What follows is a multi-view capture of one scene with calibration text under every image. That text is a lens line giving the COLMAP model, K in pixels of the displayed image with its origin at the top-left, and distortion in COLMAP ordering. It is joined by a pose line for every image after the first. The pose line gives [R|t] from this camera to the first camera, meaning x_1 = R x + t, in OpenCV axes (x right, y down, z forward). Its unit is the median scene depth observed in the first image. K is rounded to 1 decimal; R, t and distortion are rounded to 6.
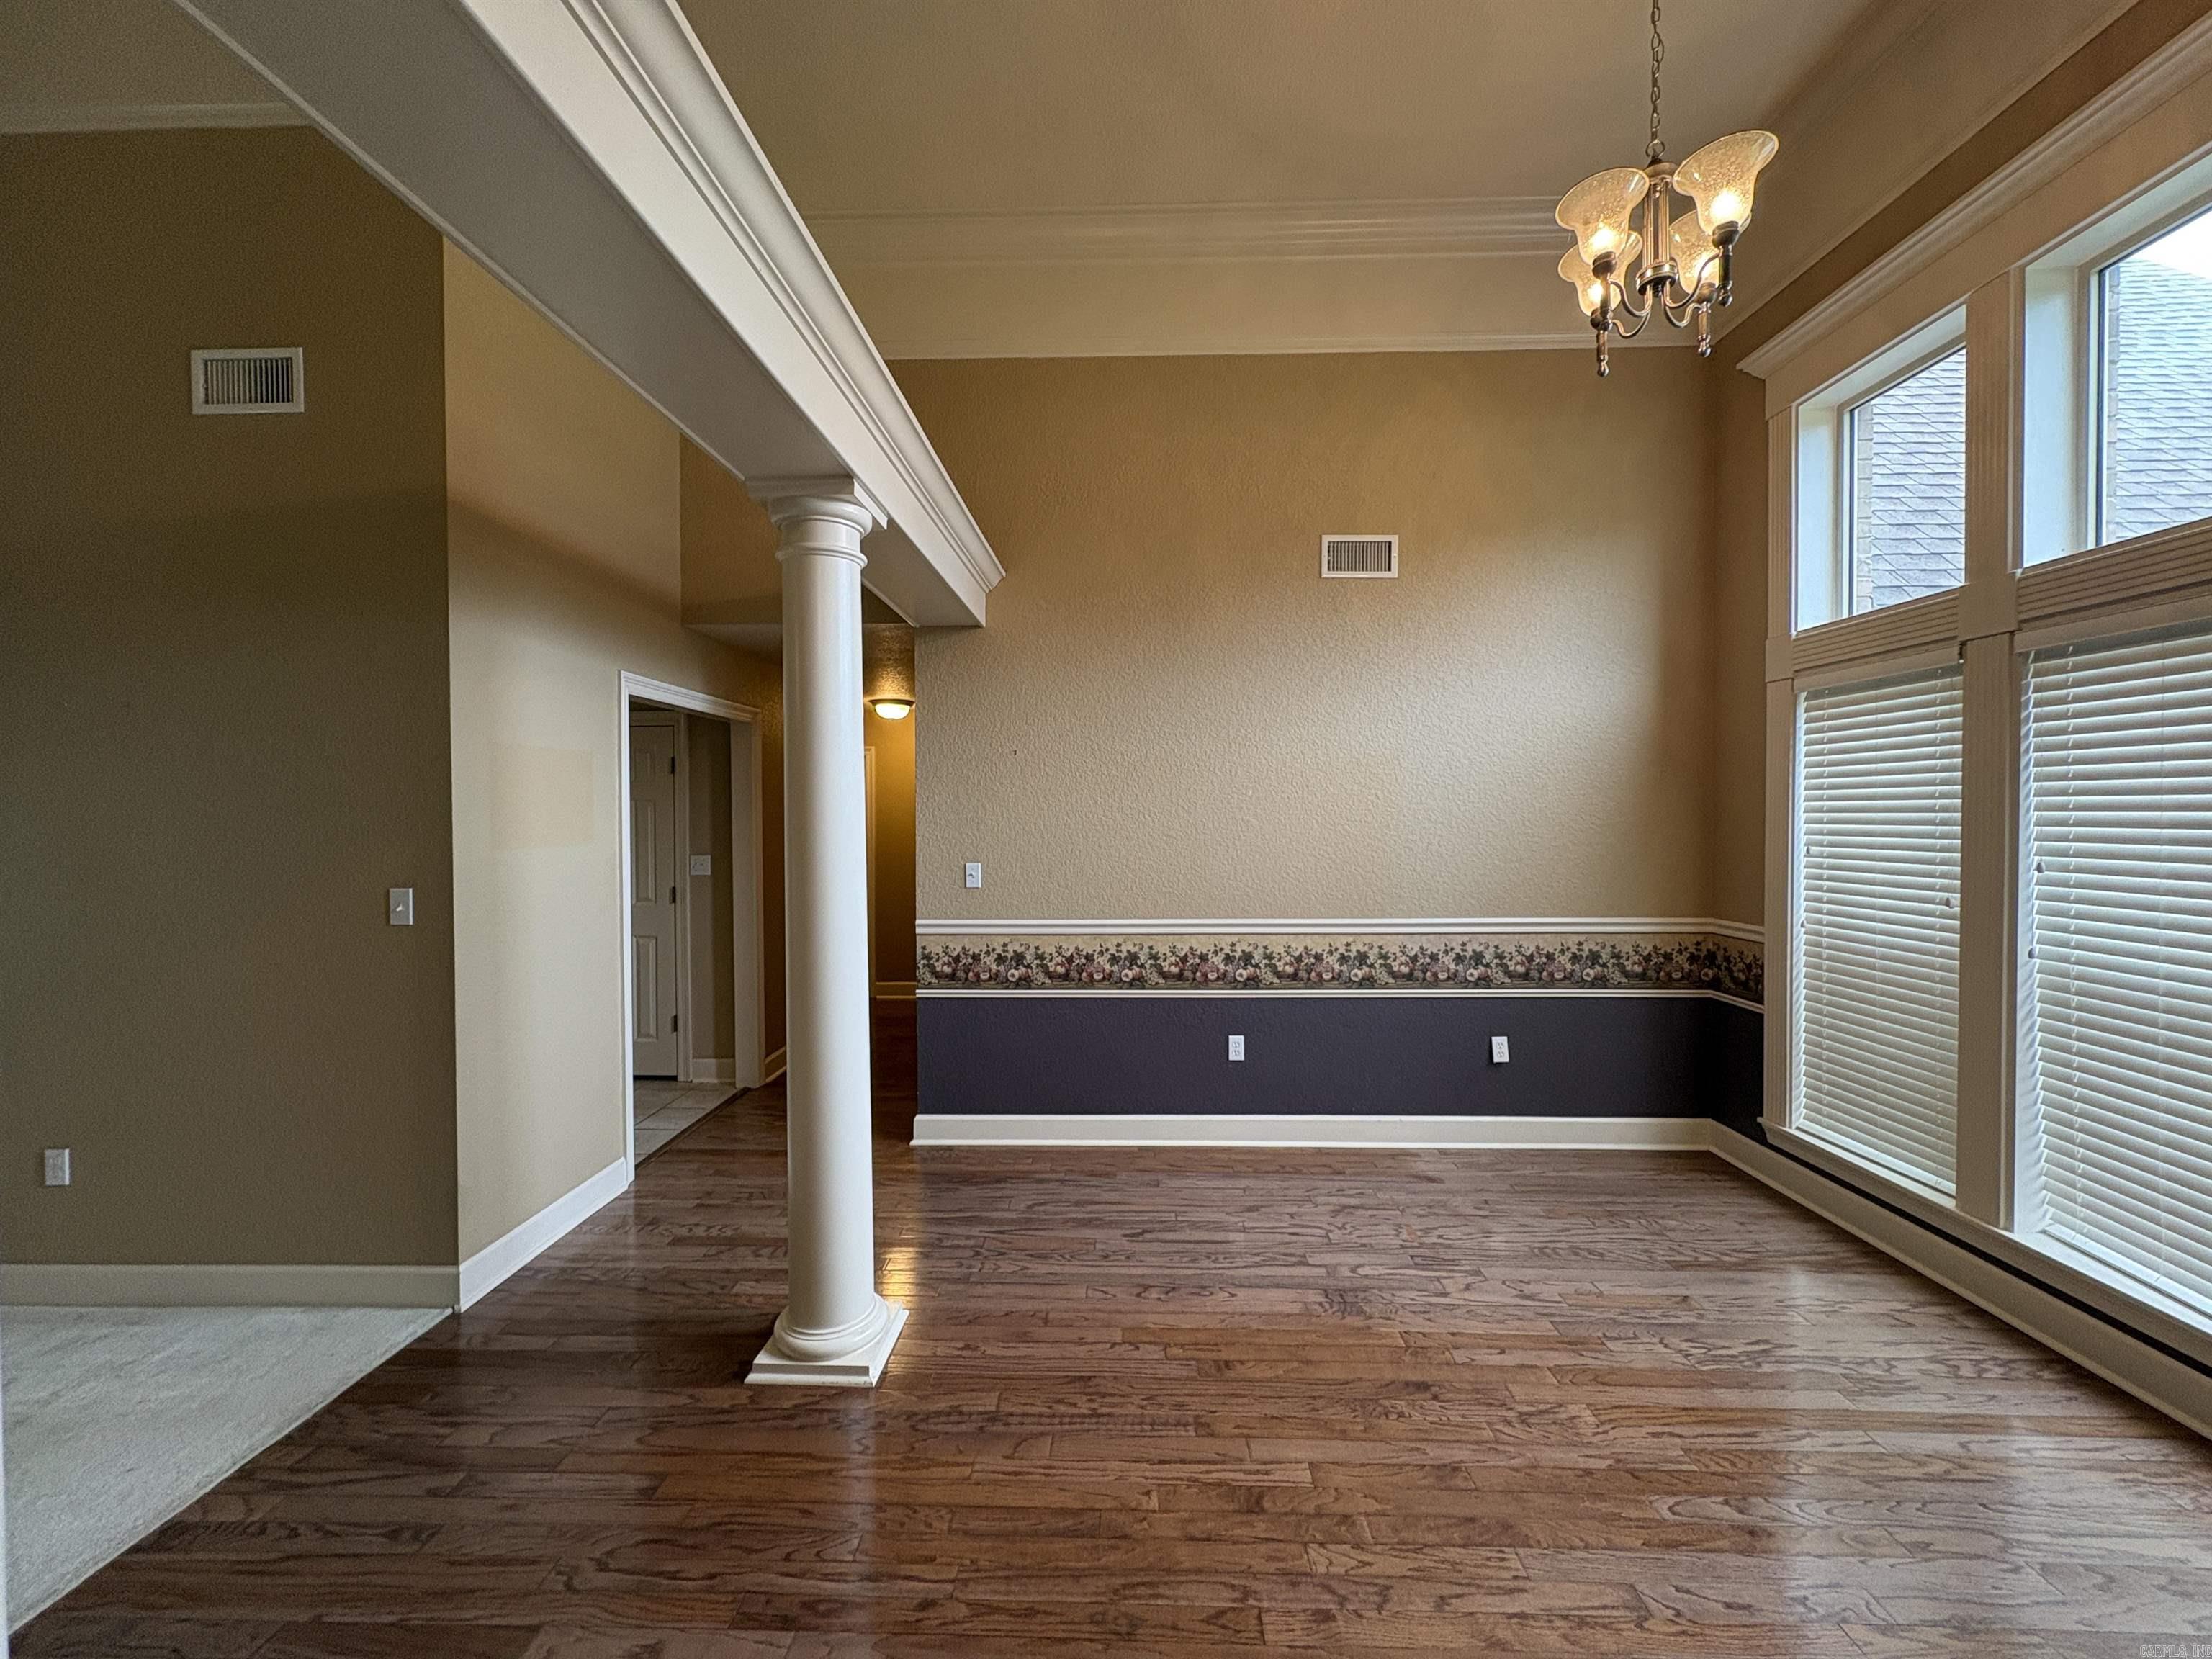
lens RADIAL K [[883.4, 0, 1113.1], [0, 883.4, 831.1], [0, 0, 1]] dist [0.001388, 0.000941]
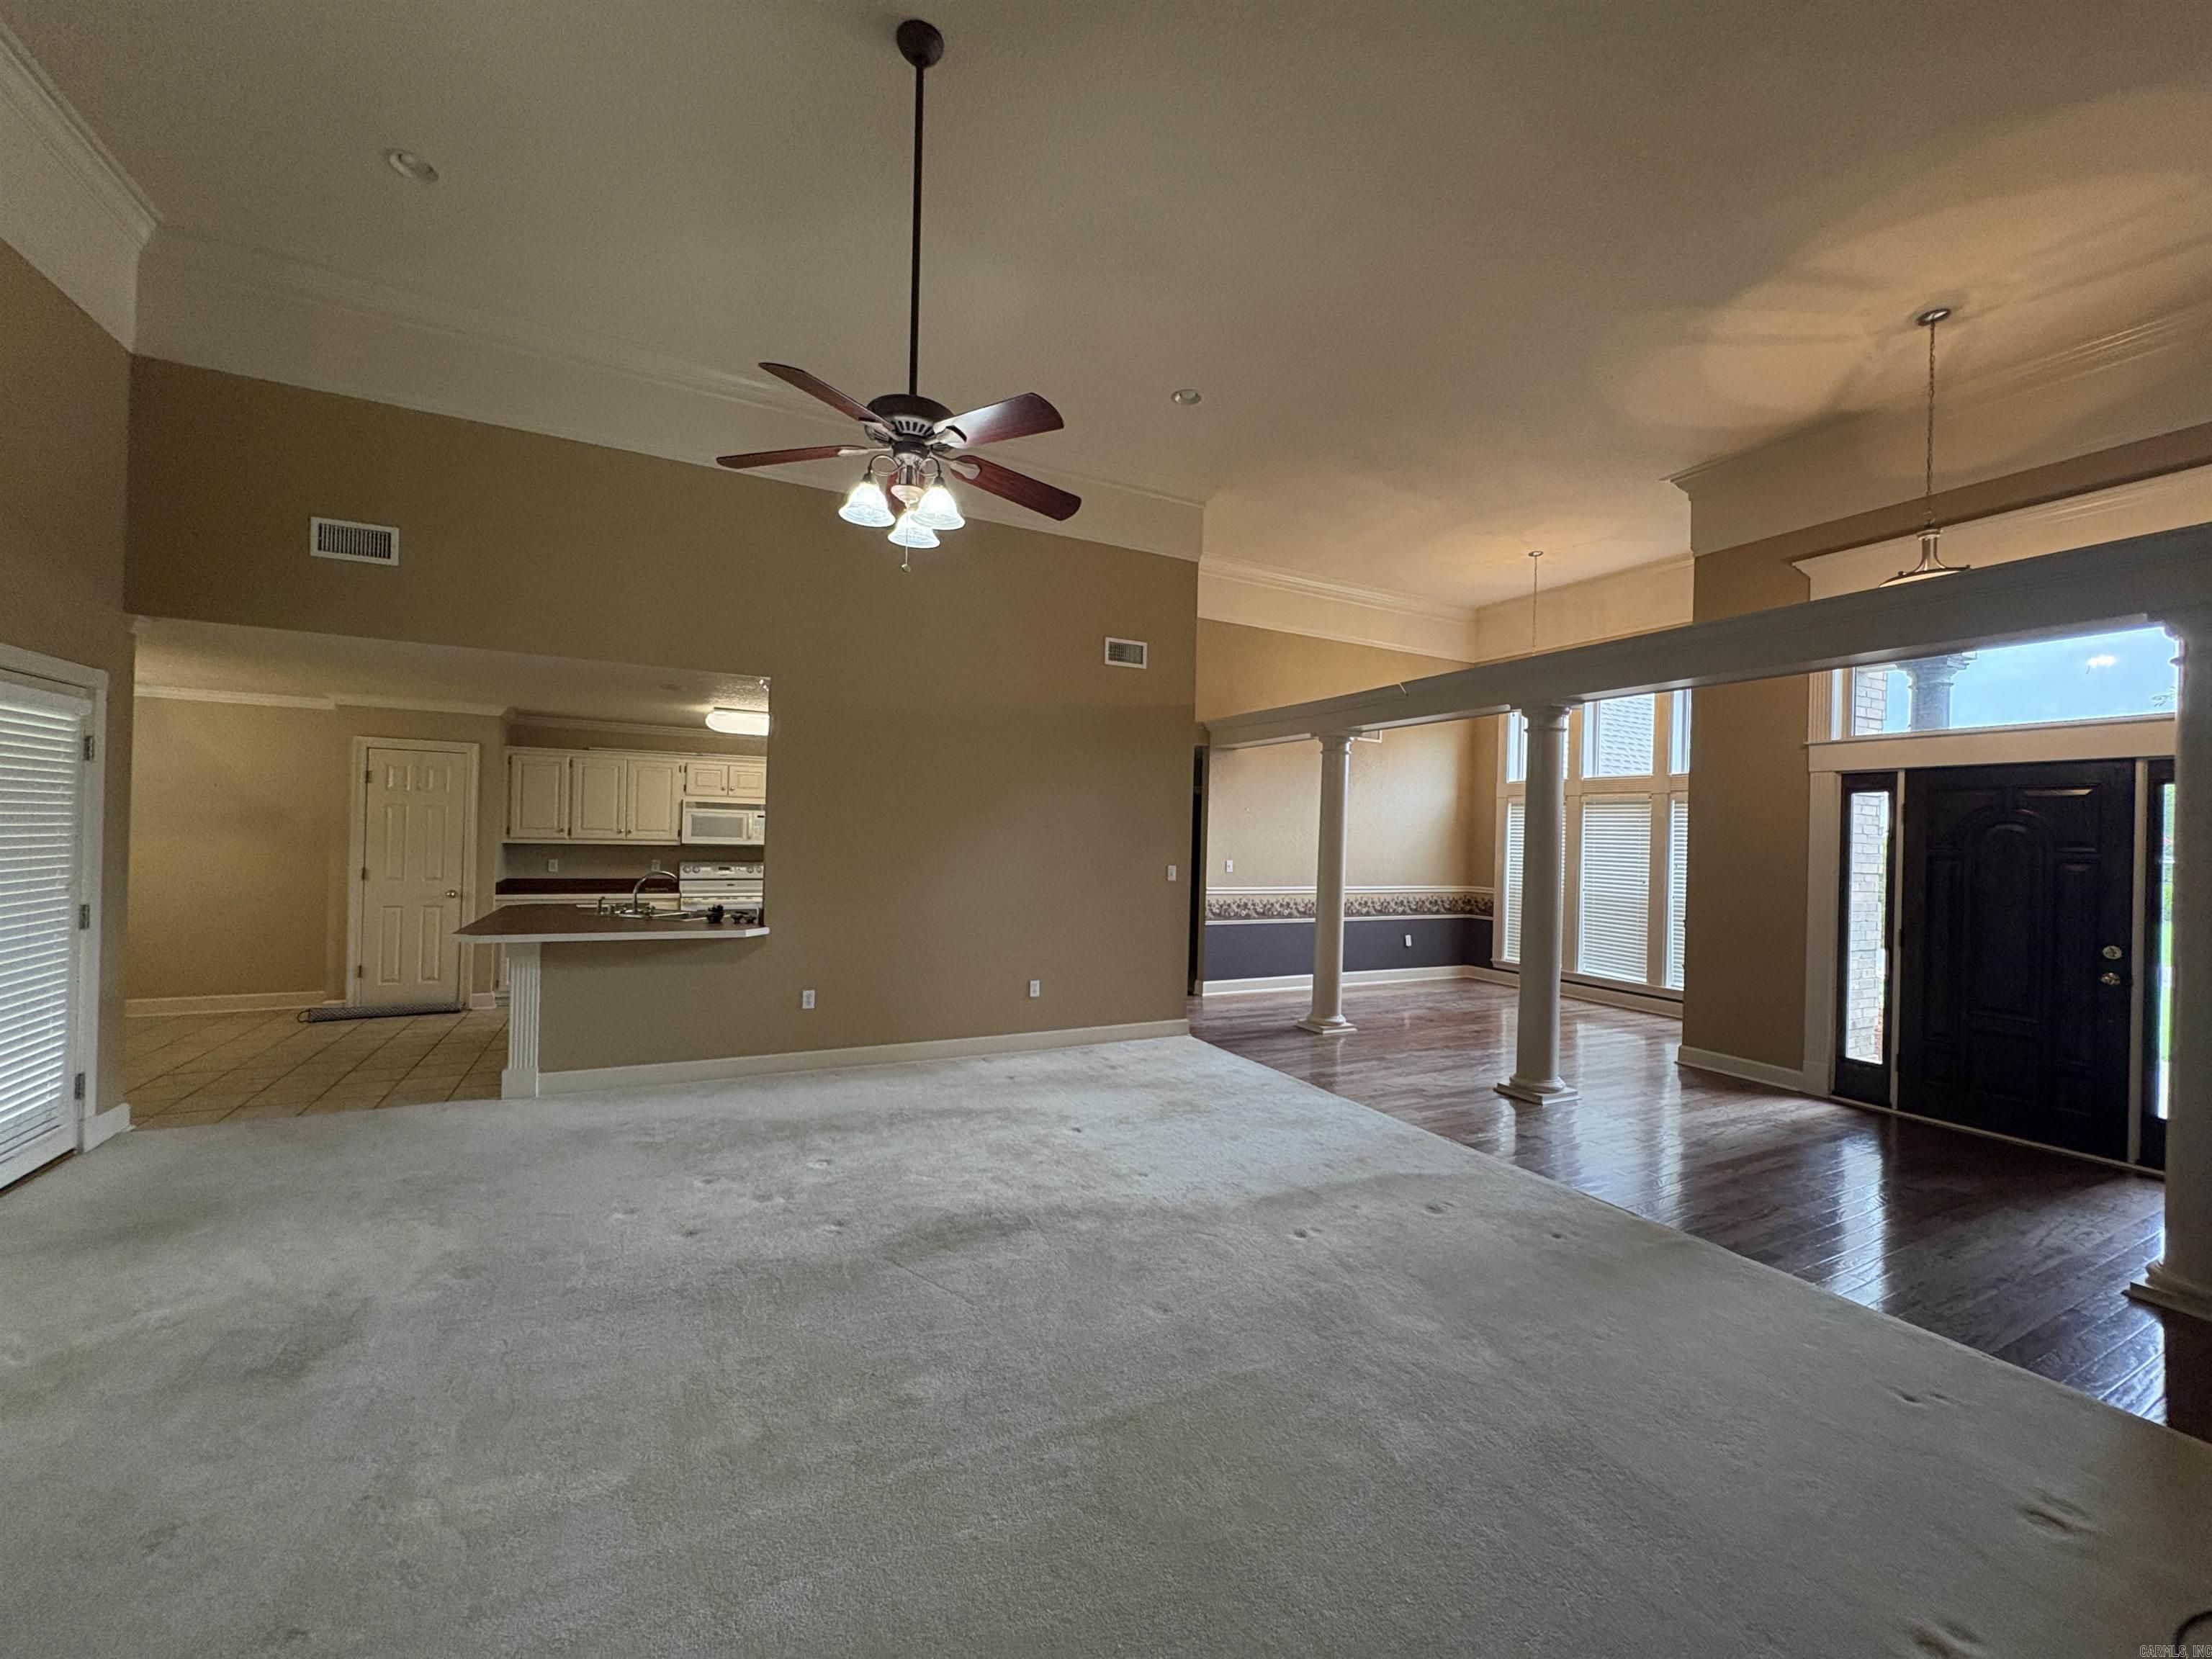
lens RADIAL K [[883.4, 0, 1105.4], [0, 883.4, 831.7], [0, 0, 1]] dist [0.001388, 0.000941]
pose [[0.873767, 0.030718, 0.485373, -1.805018], [-0.022328, 0.999485, -0.023060, 0.026223], [-0.485831, 0.009312, 0.874003, -0.884507]]
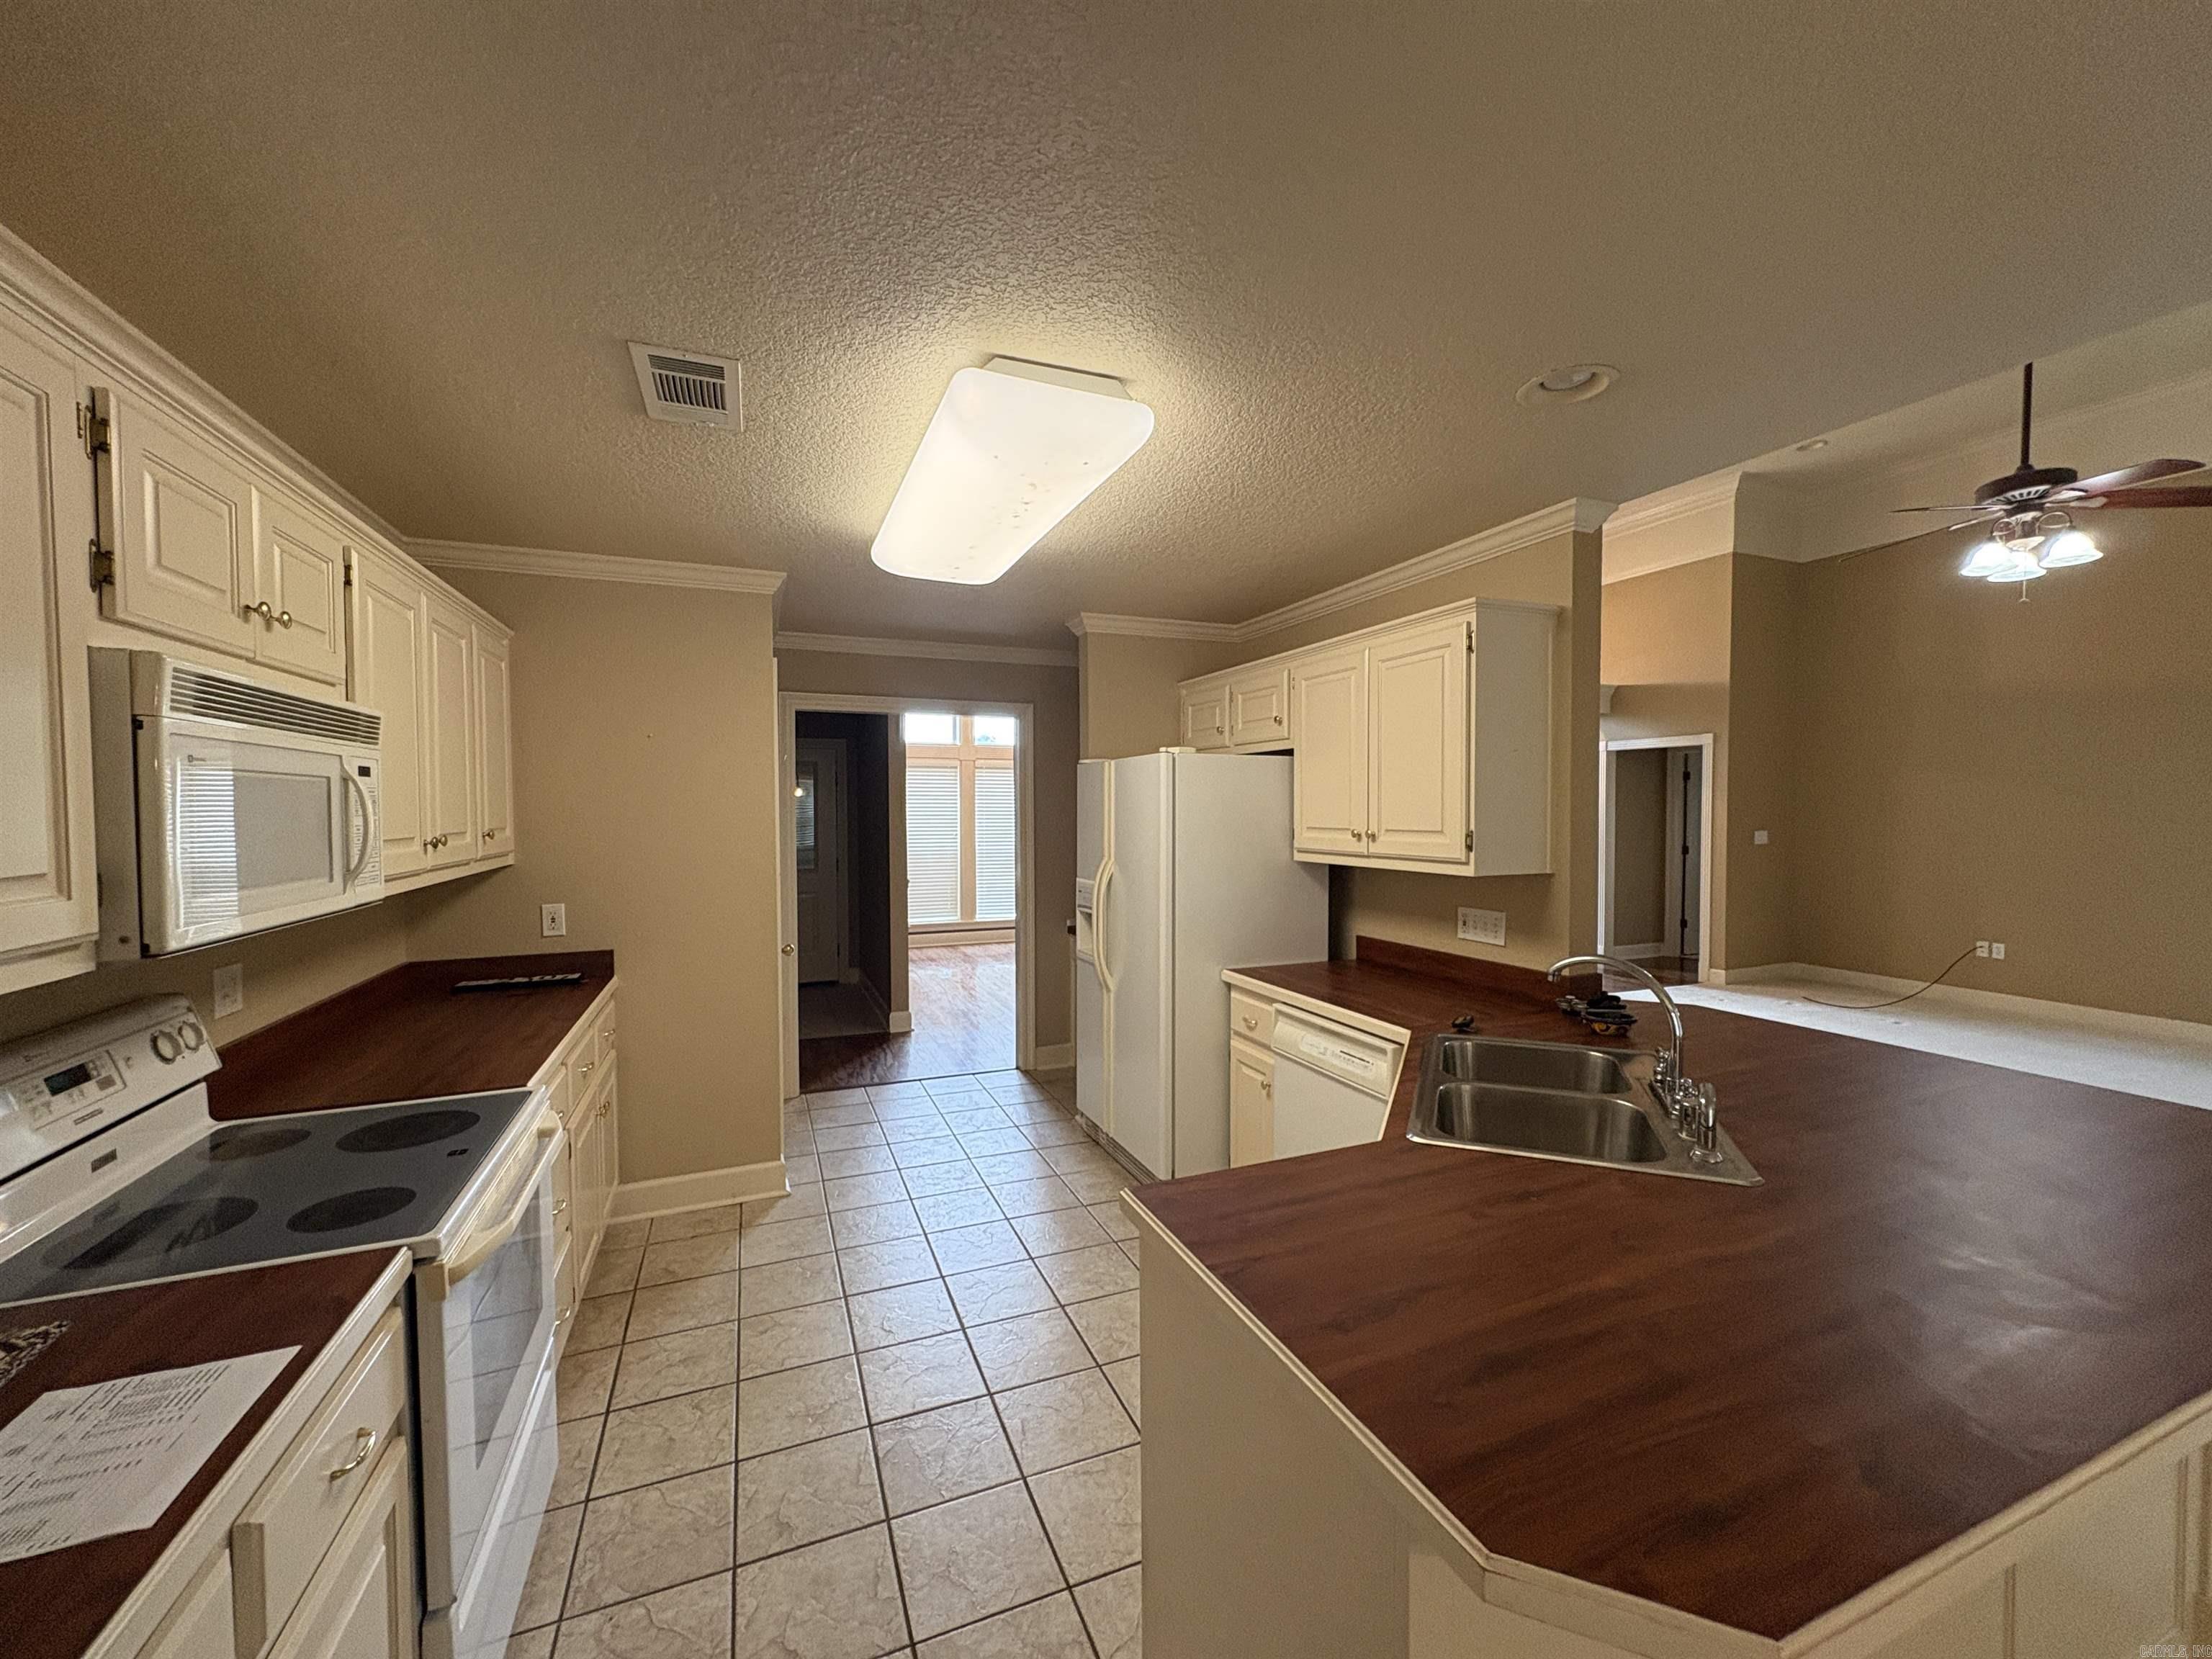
lens RADIAL K [[883.4, 0, 1122.9], [0, 883.4, 828.7], [0, 0, 1]] dist [0.001388, 0.000941]
pose [[-0.415571, -0.017161, 0.909399, -2.123118], [0.021564, 0.999355, 0.028713, -0.024030], [-0.909305, 0.031543, -0.414933, 1.616011]]
